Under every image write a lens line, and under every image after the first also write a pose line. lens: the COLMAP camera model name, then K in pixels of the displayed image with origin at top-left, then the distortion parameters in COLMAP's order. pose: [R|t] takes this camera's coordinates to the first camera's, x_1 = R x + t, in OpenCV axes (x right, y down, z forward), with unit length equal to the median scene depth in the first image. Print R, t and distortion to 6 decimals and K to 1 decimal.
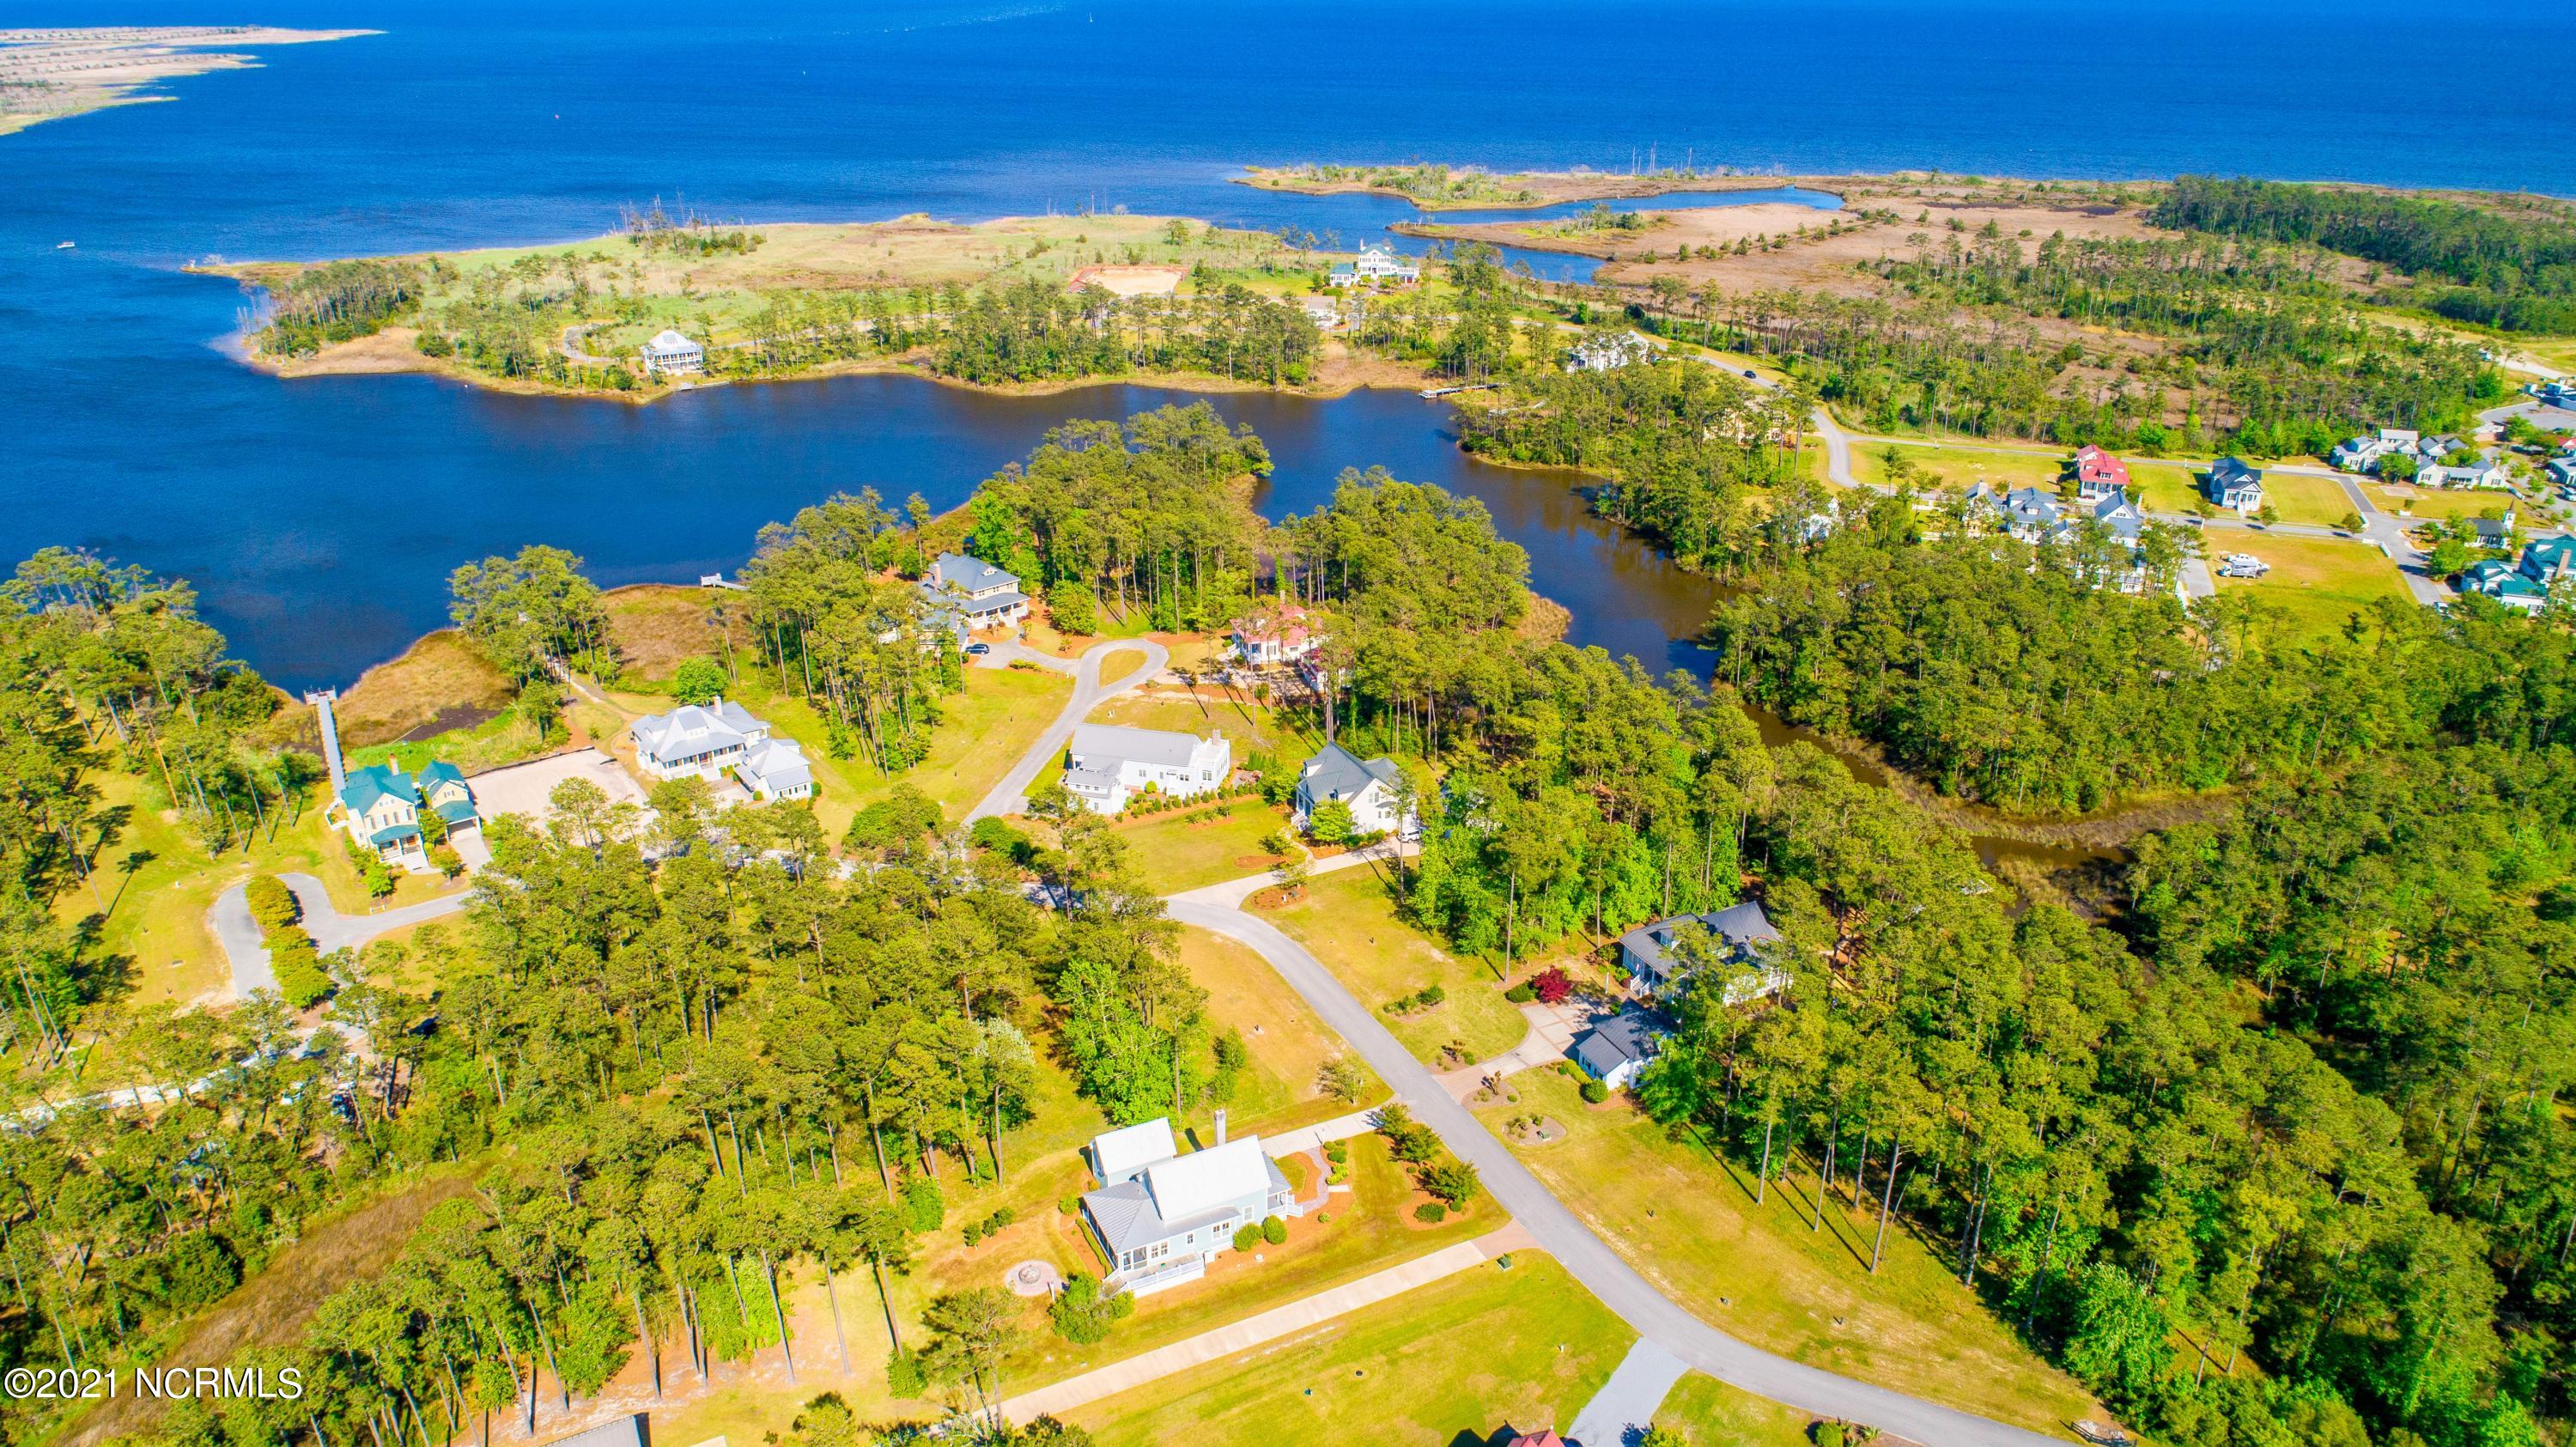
lens RADIAL K [[1758.8, 0, 1267.0], [0, 1758.8, 718.2], [0, 0, 1]] dist [-0.019418, 0.012455]
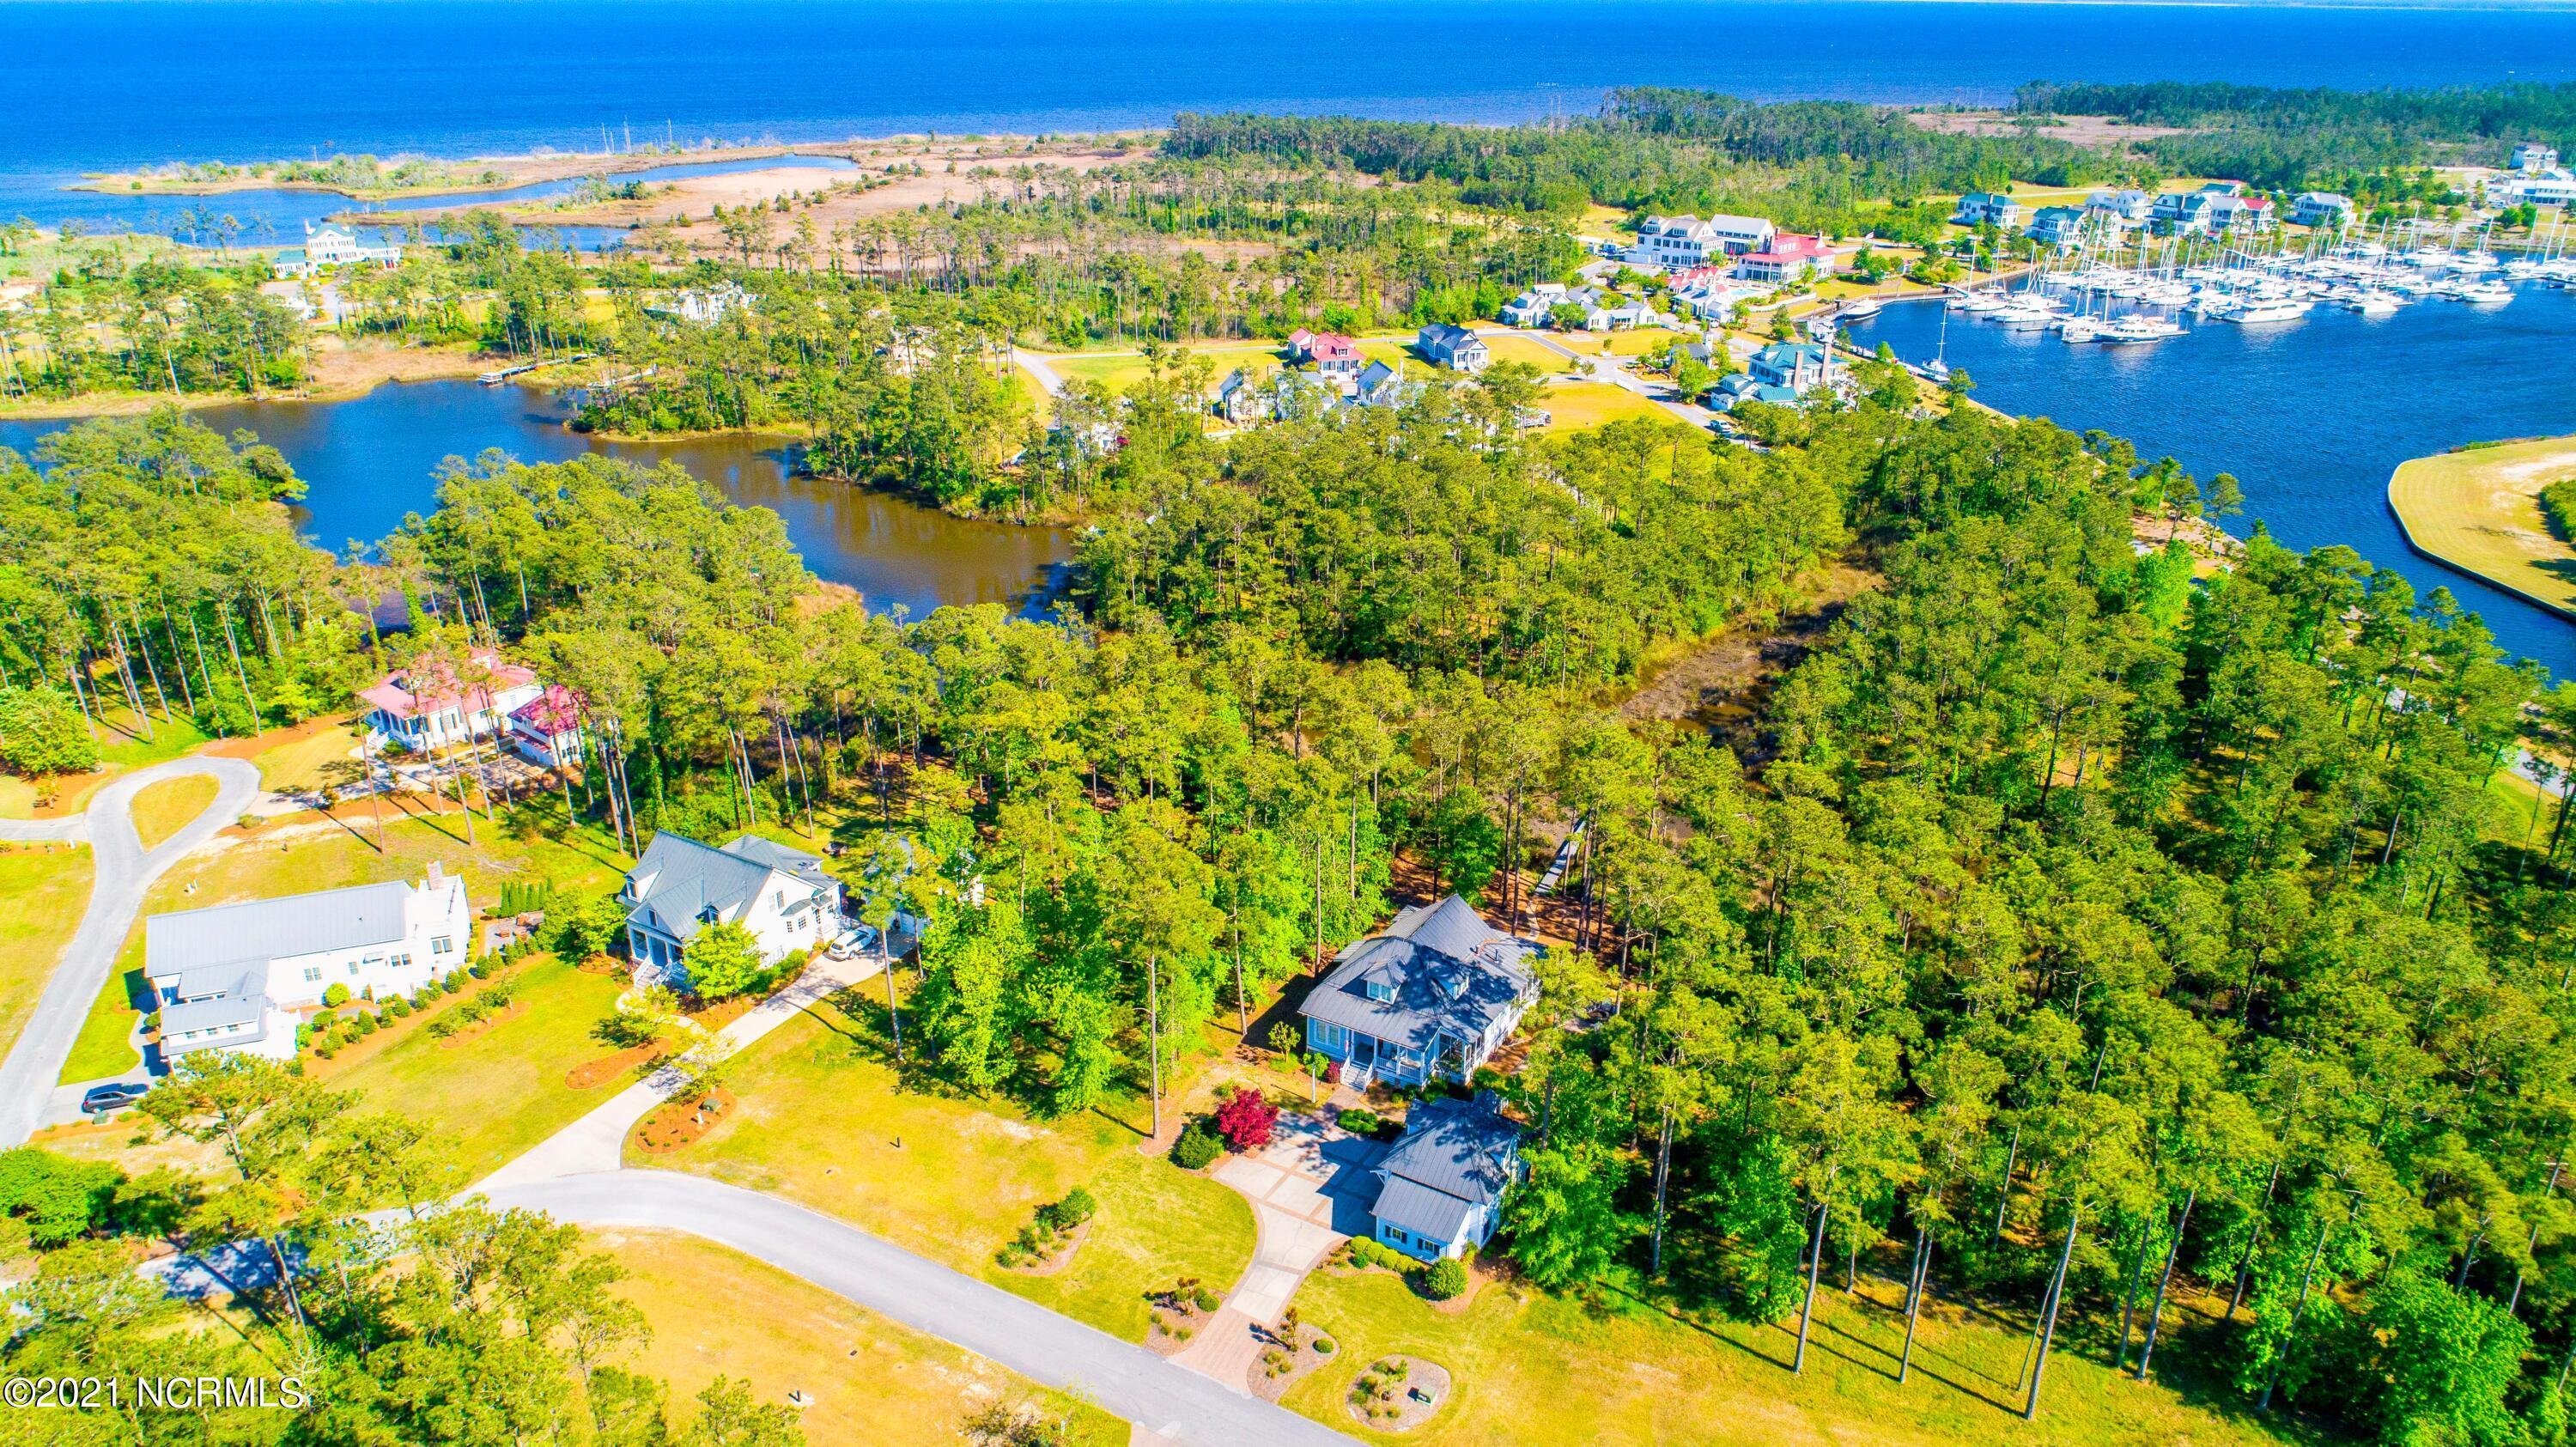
lens RADIAL K [[1758.8, 0, 1267.0], [0, 1758.8, 718.2], [0, 0, 1]] dist [-0.019418, 0.012455]
pose [[0.831620, -0.213219, 0.512782, -0.069138], [0.223620, 0.973761, 0.042235, -0.001985], [-0.508332, 0.079545, 0.857479, 0.310495]]
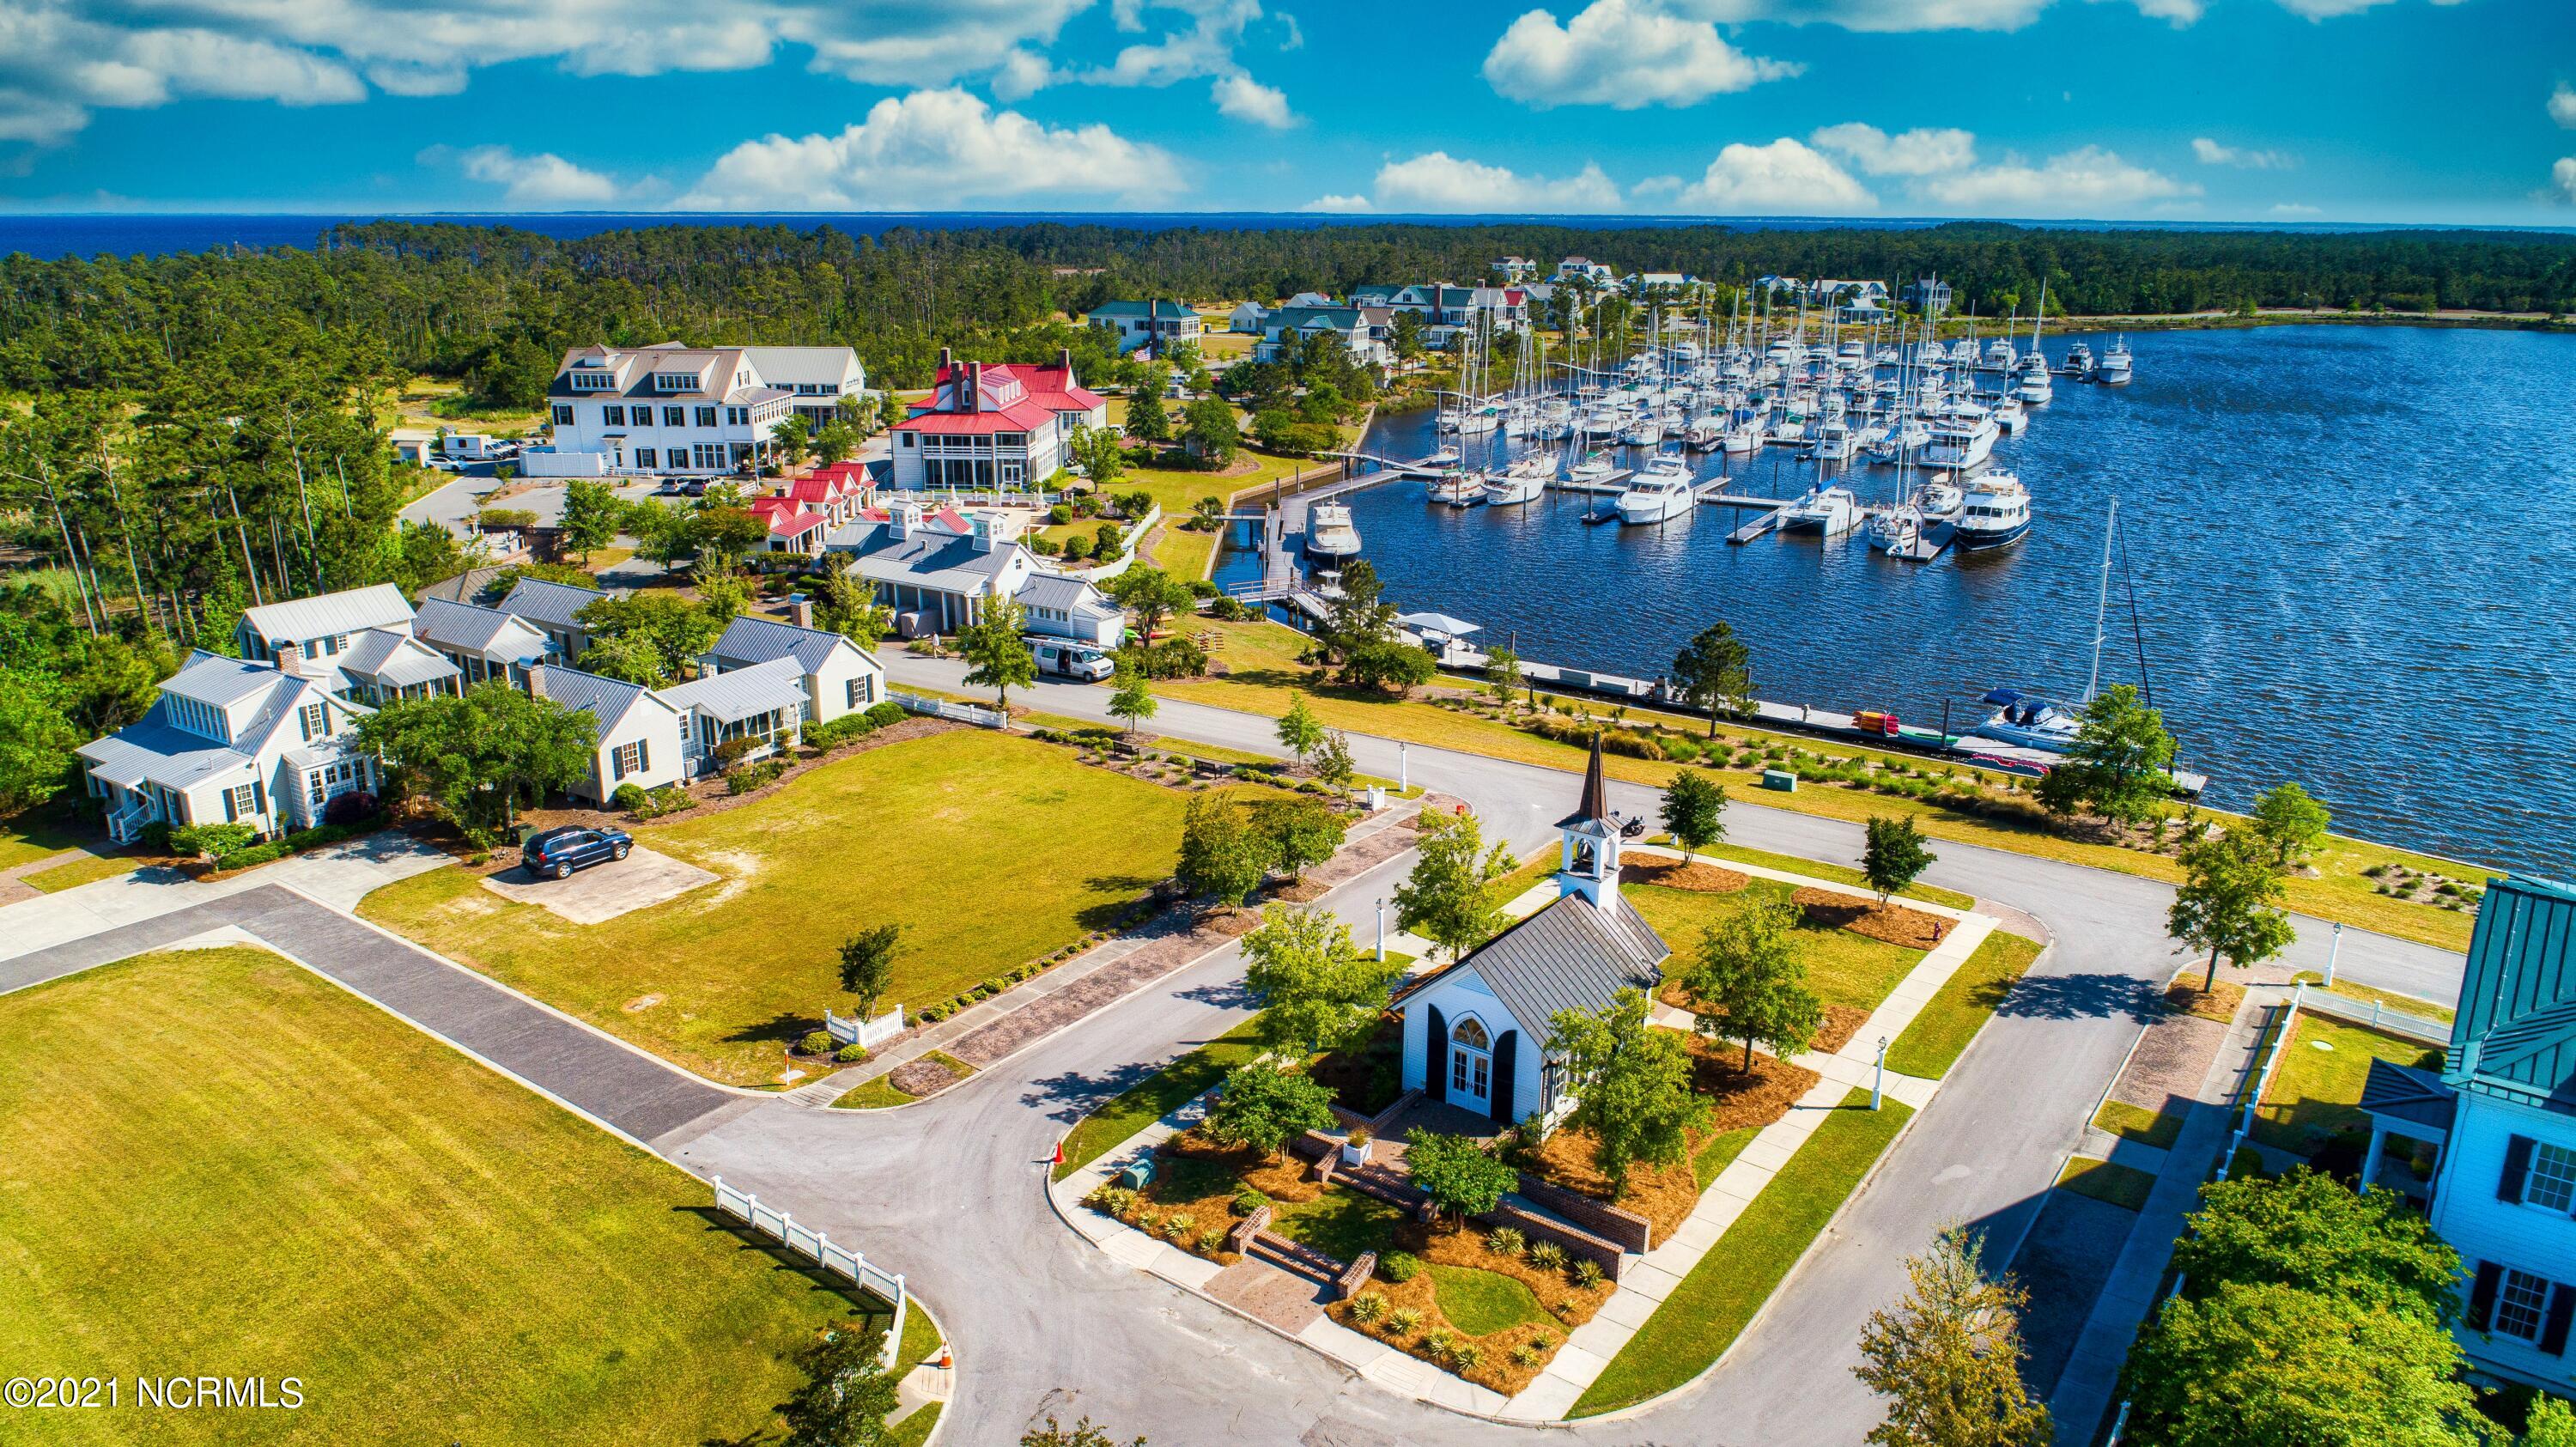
lens RADIAL K [[1758.8, 0, 1267.0], [0, 1758.8, 718.2], [0, 0, 1]] dist [-0.019418, 0.012455]
pose [[0.302648, -0.265371, 0.915414, 0.619289], [0.386605, 0.912075, 0.136587, -0.174012], [-0.871172, 0.312566, 0.378632, 1.056949]]
